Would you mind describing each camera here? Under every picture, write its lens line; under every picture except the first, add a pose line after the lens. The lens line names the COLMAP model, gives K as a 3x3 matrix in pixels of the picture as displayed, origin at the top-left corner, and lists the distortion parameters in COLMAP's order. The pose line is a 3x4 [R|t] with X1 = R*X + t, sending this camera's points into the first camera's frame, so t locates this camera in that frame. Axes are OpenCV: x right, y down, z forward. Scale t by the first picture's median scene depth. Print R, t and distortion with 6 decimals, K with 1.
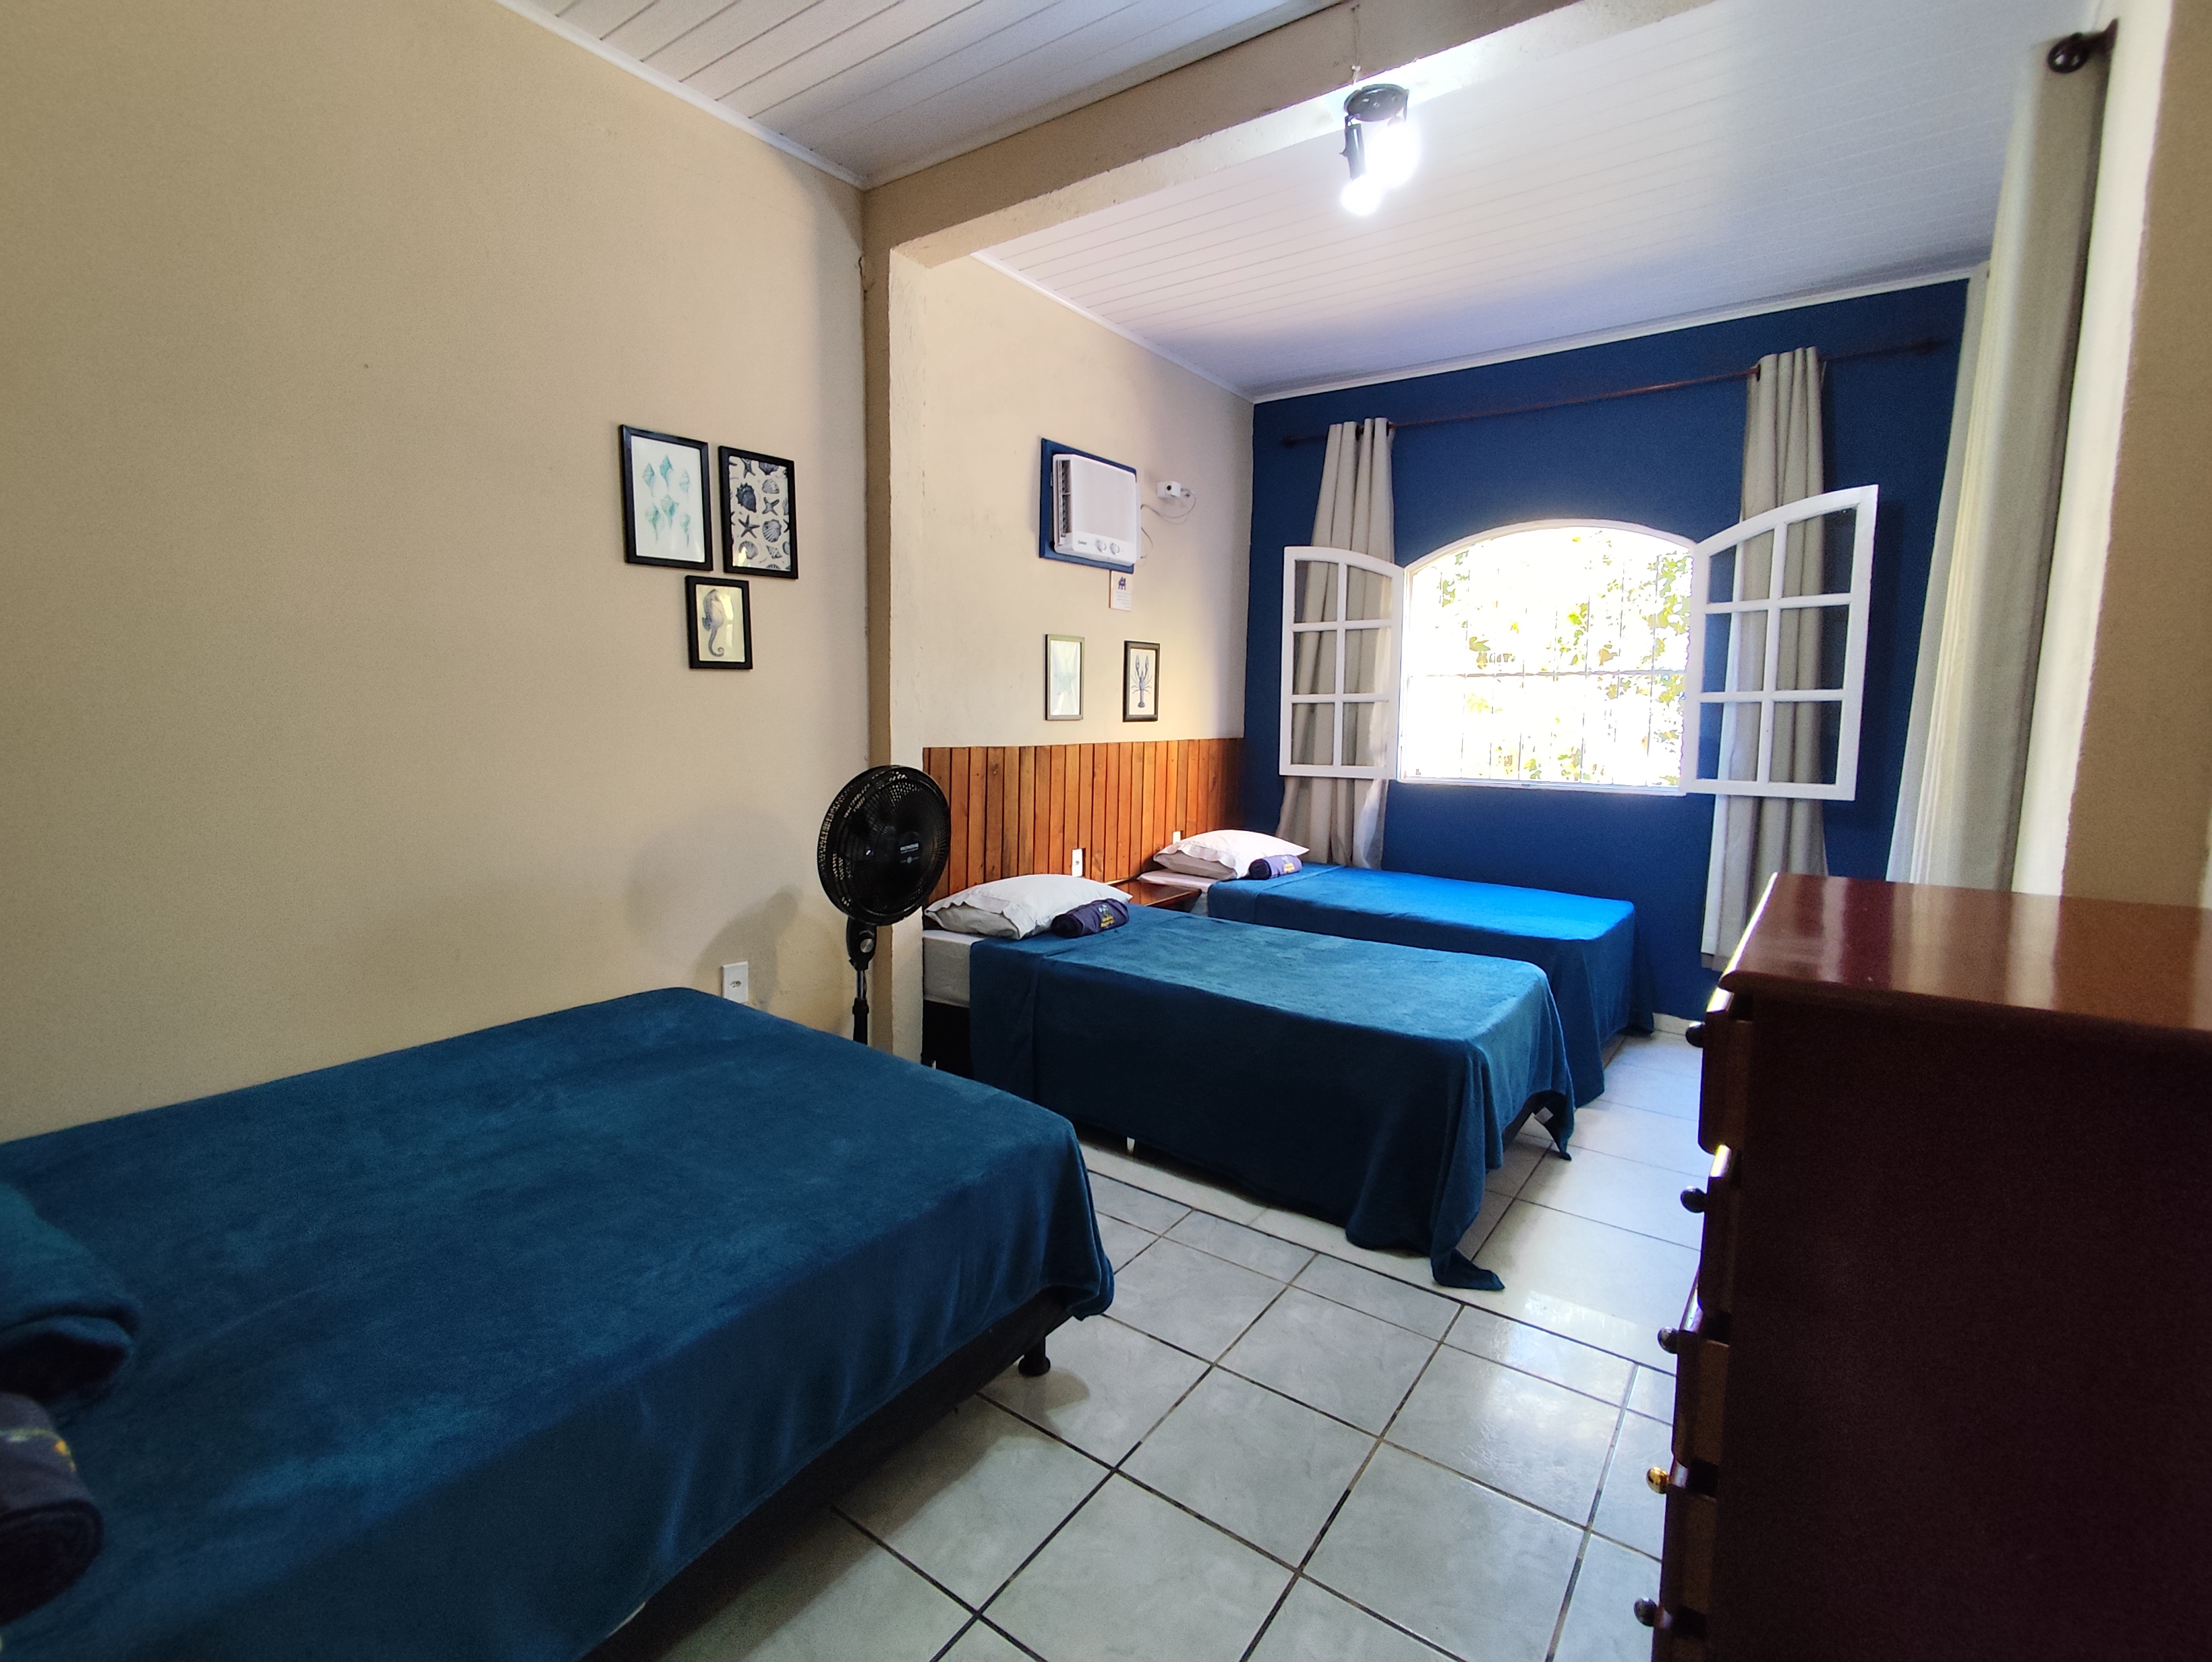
lens RADIAL K [[1018.8, 0, 1105.7], [0, 1018.8, 833.0], [0, 0, 1]] dist [-0.000291, -0.000113]
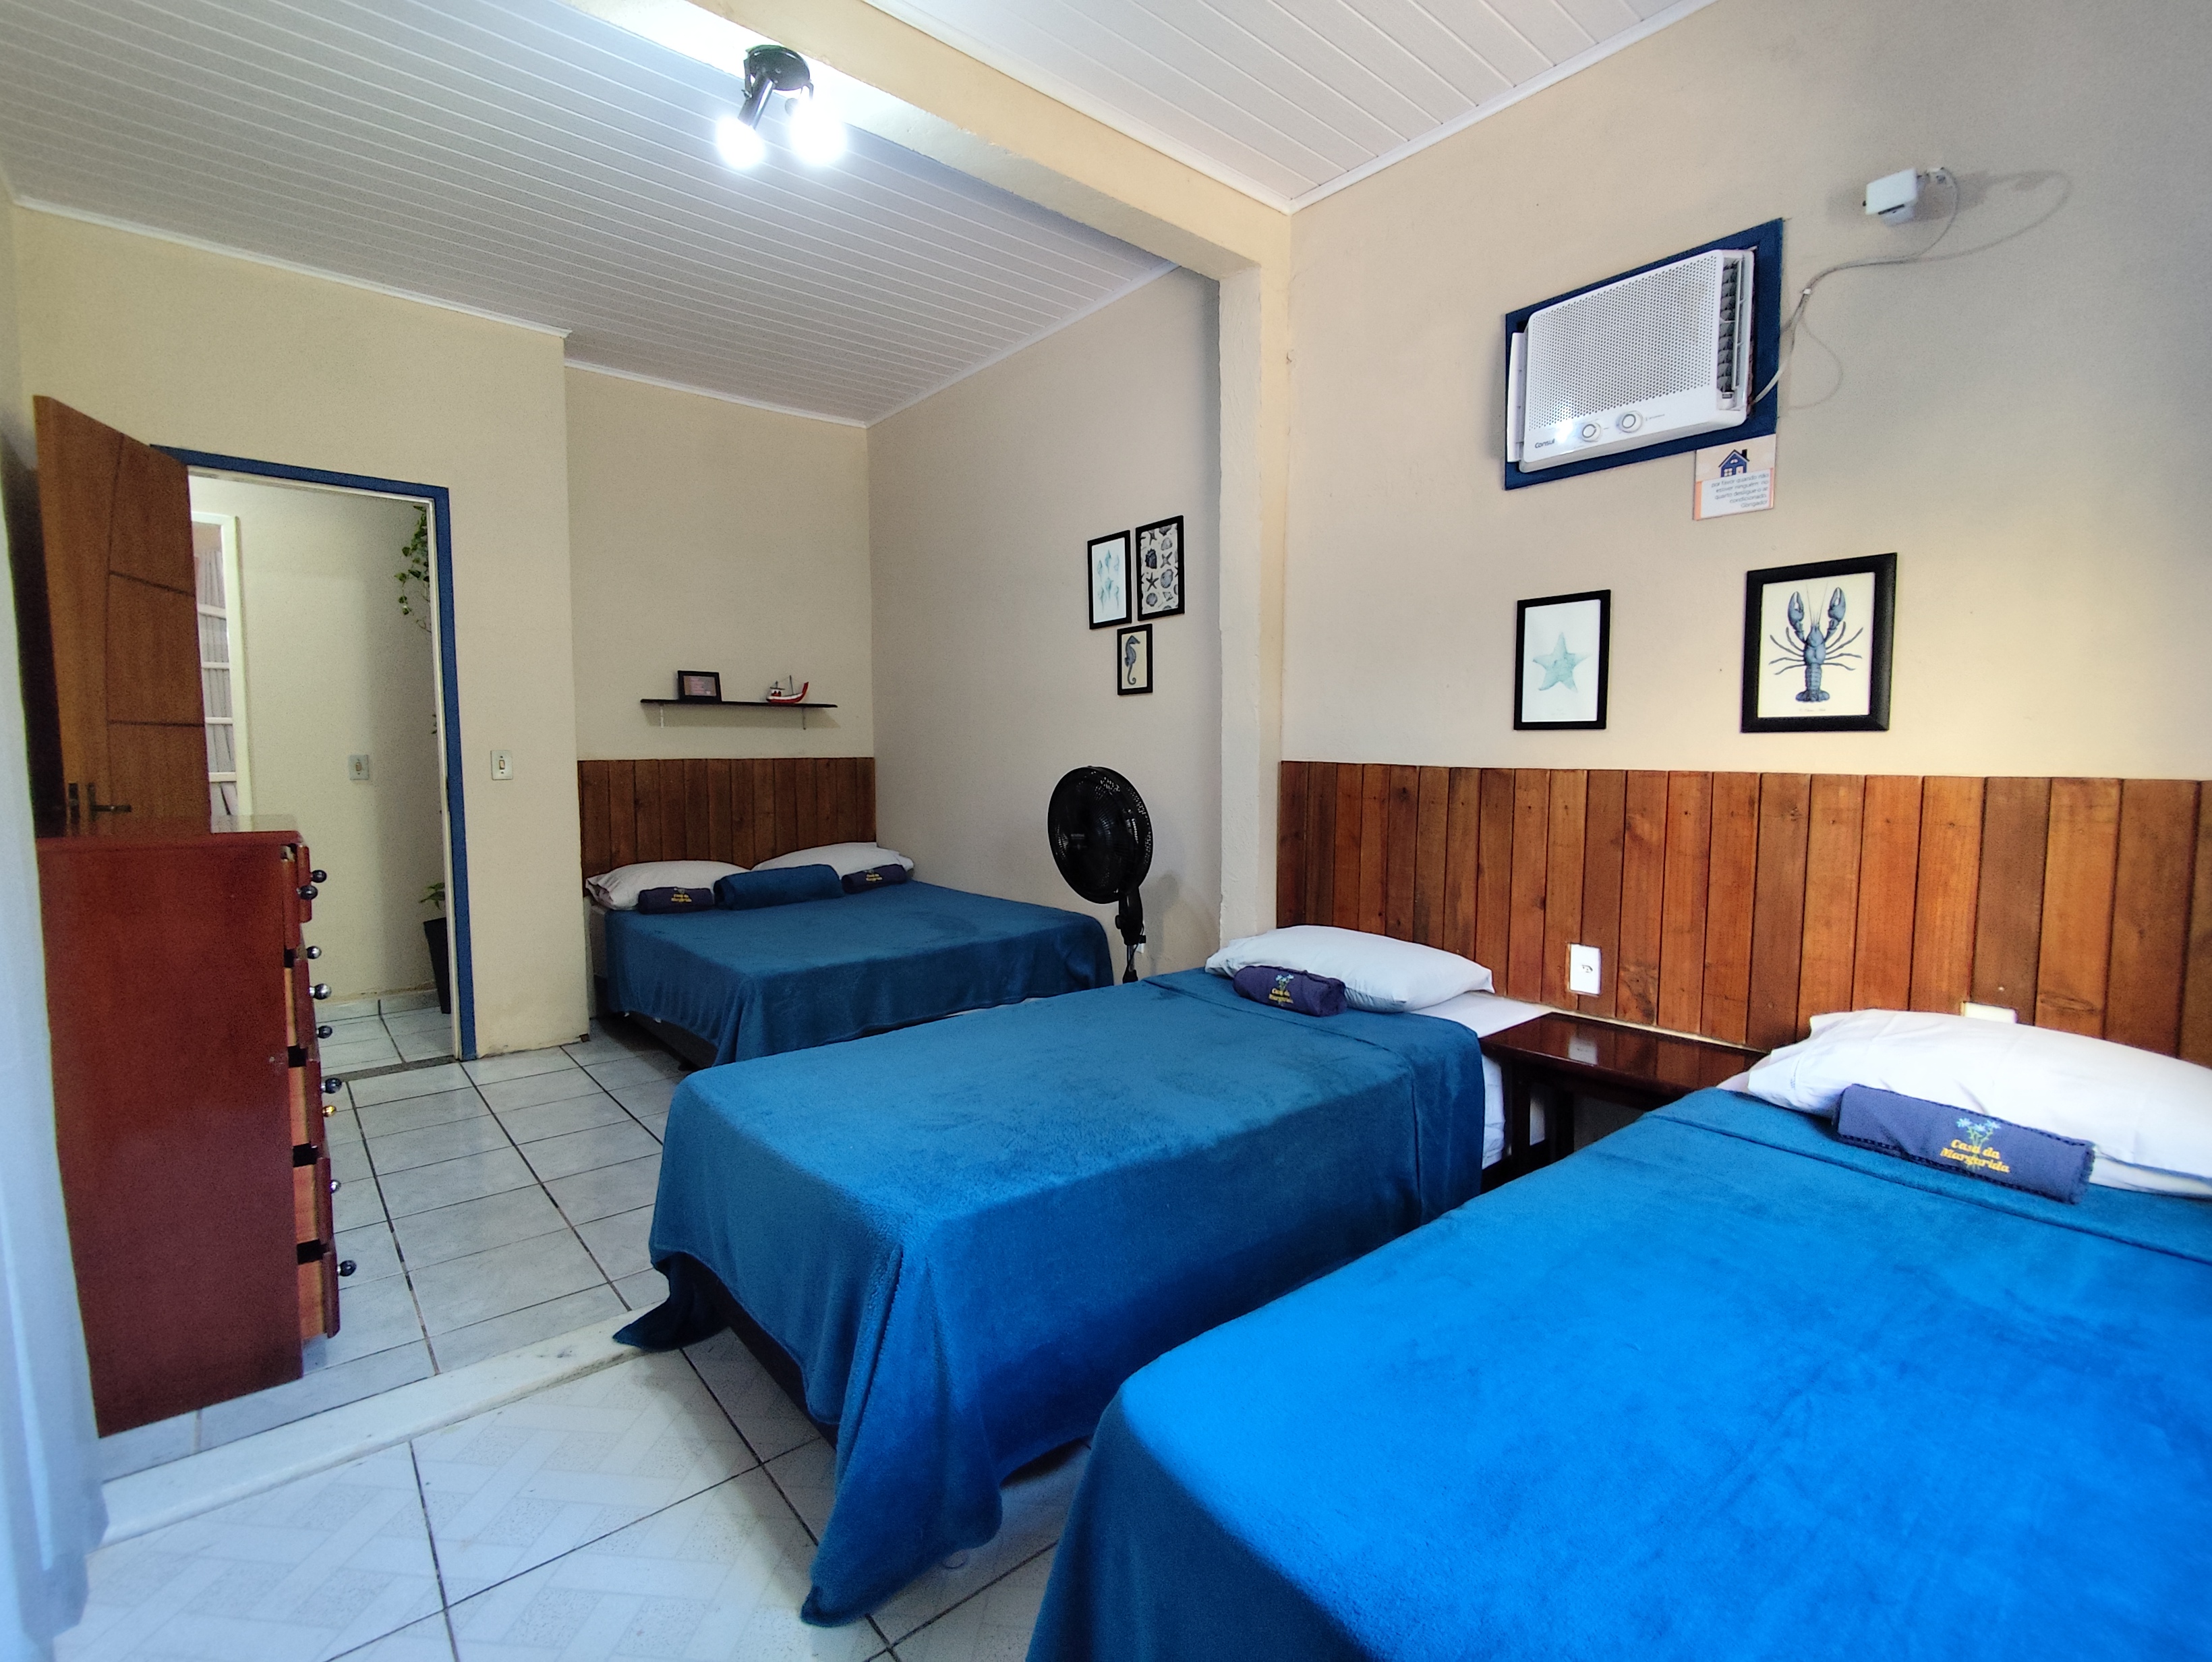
lens RADIAL K [[1018.8, 0, 1107.2], [0, 1018.8, 820.4], [0, 0, 1]] dist [-0.000291, -0.000113]
pose [[-0.249399, 0.068471, -0.965977, 0.900834], [-0.116477, 0.988135, 0.100114, -0.121753], [0.961371, 0.137482, -0.238465, 1.259210]]
